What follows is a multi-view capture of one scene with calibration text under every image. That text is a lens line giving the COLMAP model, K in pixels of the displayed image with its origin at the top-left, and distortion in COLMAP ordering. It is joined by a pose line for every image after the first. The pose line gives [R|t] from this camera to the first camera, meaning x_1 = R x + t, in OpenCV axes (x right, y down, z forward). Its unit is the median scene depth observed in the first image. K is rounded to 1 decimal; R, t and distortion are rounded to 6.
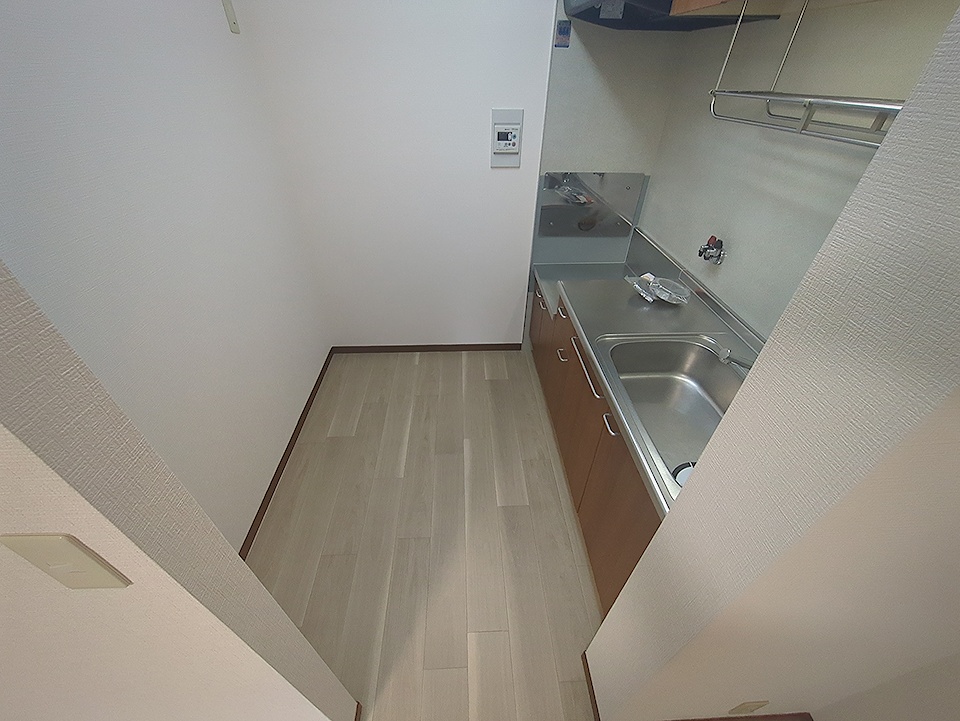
lens RADIAL K [[380.1, 0, 478.6], [0, 380.1, 362.0], [0, 0, 1]] dist [0.002768, 0.000027]
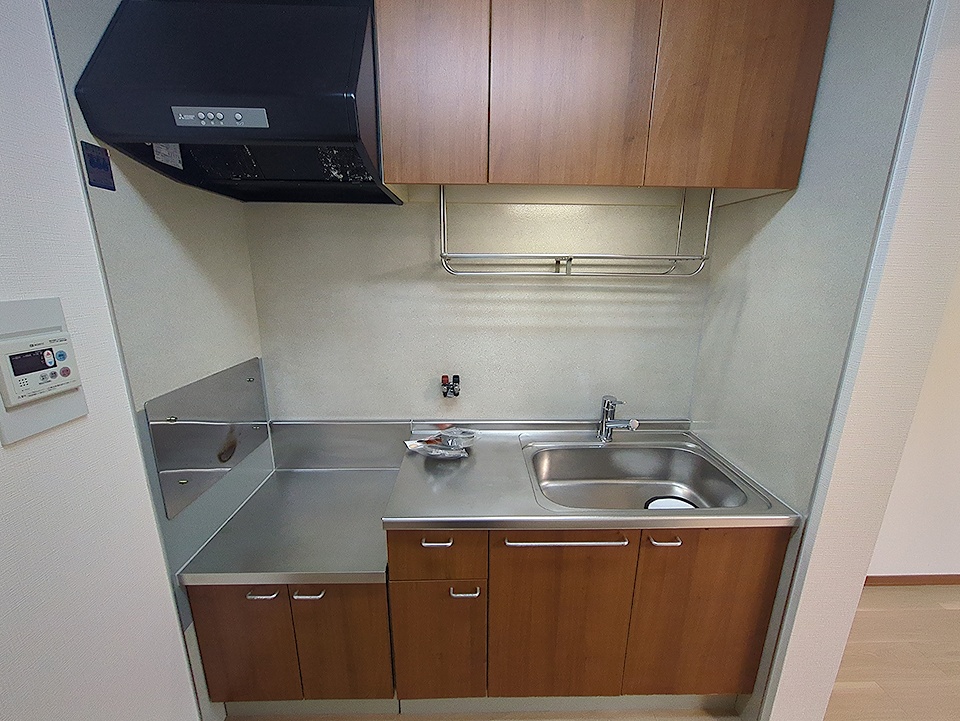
lens RADIAL K [[380.1, 0, 479.0], [0, 380.1, 358.1], [0, 0, 1]] dist [0.002768, 0.000027]
pose [[0.031580, -0.240729, 0.970078, -0.280002], [0.610526, 0.773100, 0.171973, -0.389523], [-0.791366, 0.586827, 0.171386, 0.582701]]
